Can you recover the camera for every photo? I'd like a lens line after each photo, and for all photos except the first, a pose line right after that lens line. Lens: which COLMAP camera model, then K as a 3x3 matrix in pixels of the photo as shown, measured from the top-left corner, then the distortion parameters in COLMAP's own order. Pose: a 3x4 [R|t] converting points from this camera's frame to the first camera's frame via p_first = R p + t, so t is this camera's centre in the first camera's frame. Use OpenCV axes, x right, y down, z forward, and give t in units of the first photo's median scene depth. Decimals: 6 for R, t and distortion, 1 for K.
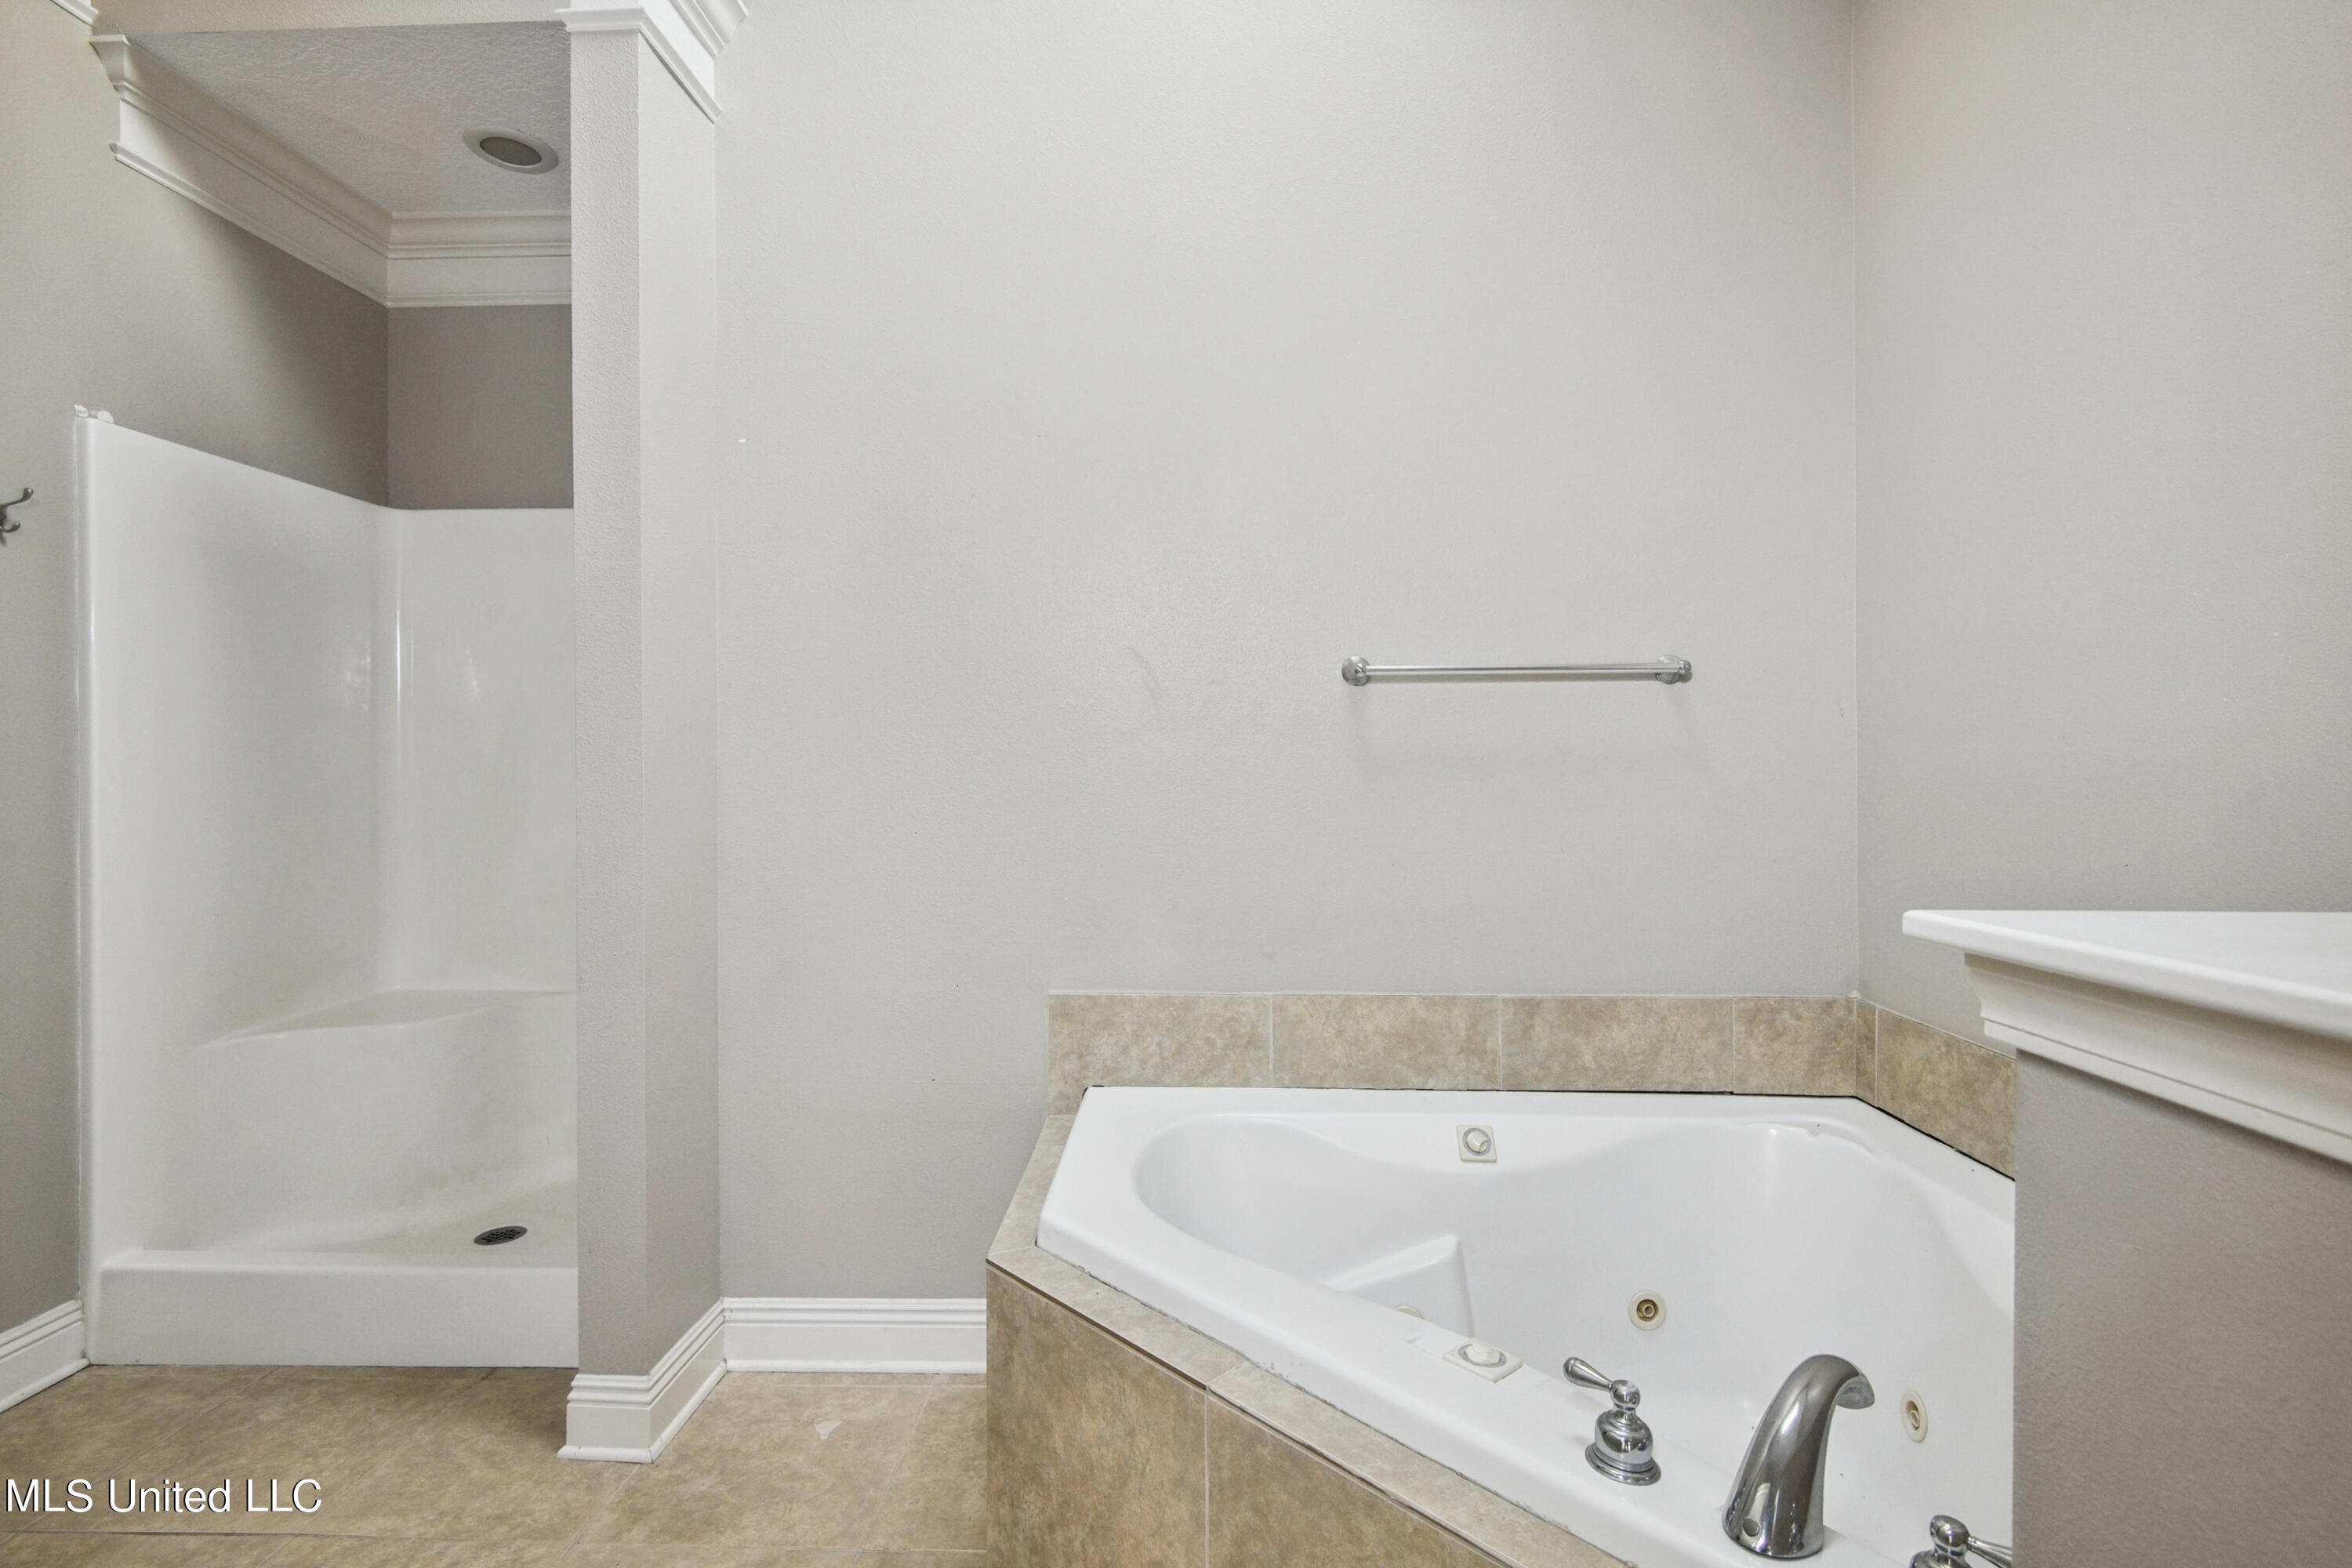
lens RADIAL K [[1091.7, 0, 1179.5], [0, 1091.7, 773.7], [0, 0, 1]] dist [-0.000475, -0.000980]
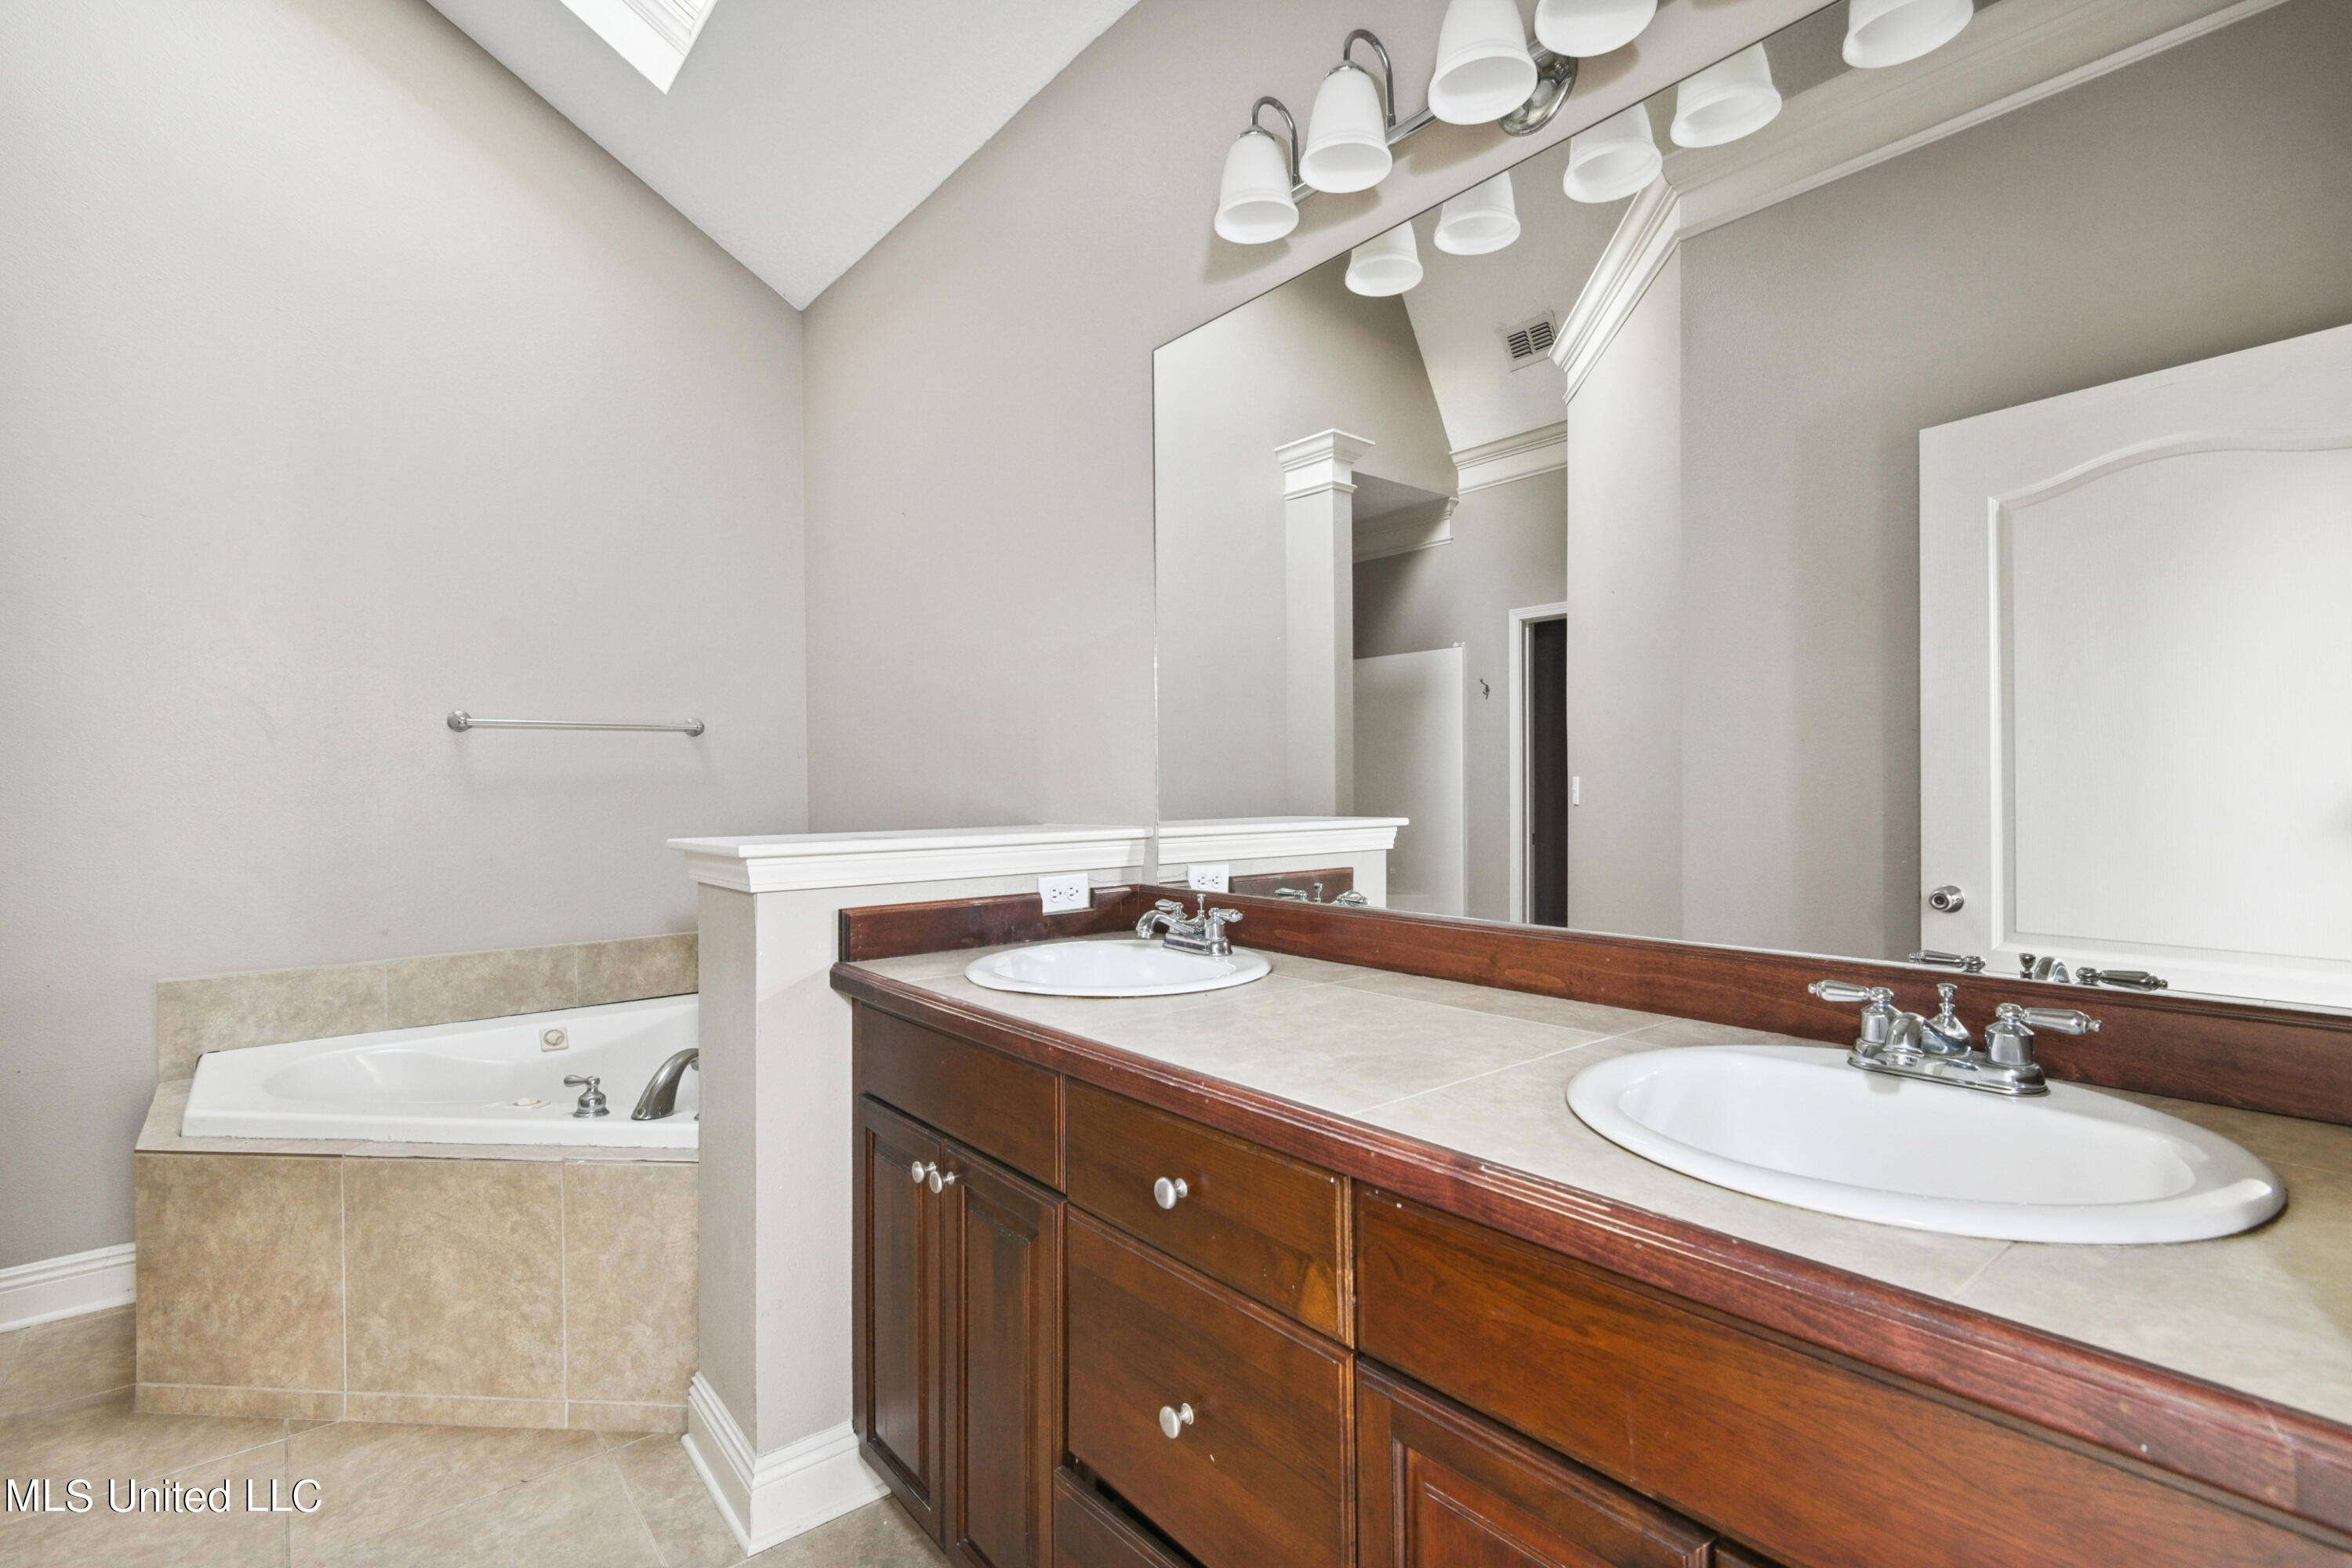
lens RADIAL K [[1091.7, 0, 1179.5], [0, 1091.7, 773.7], [0, 0, 1]] dist [-0.000475, -0.000980]
pose [[0.753411, -0.001792, 0.657547, -0.063034], [0.014886, 0.999786, -0.014331, 0.006051], [-0.657381, 0.020585, 0.753277, -0.665815]]
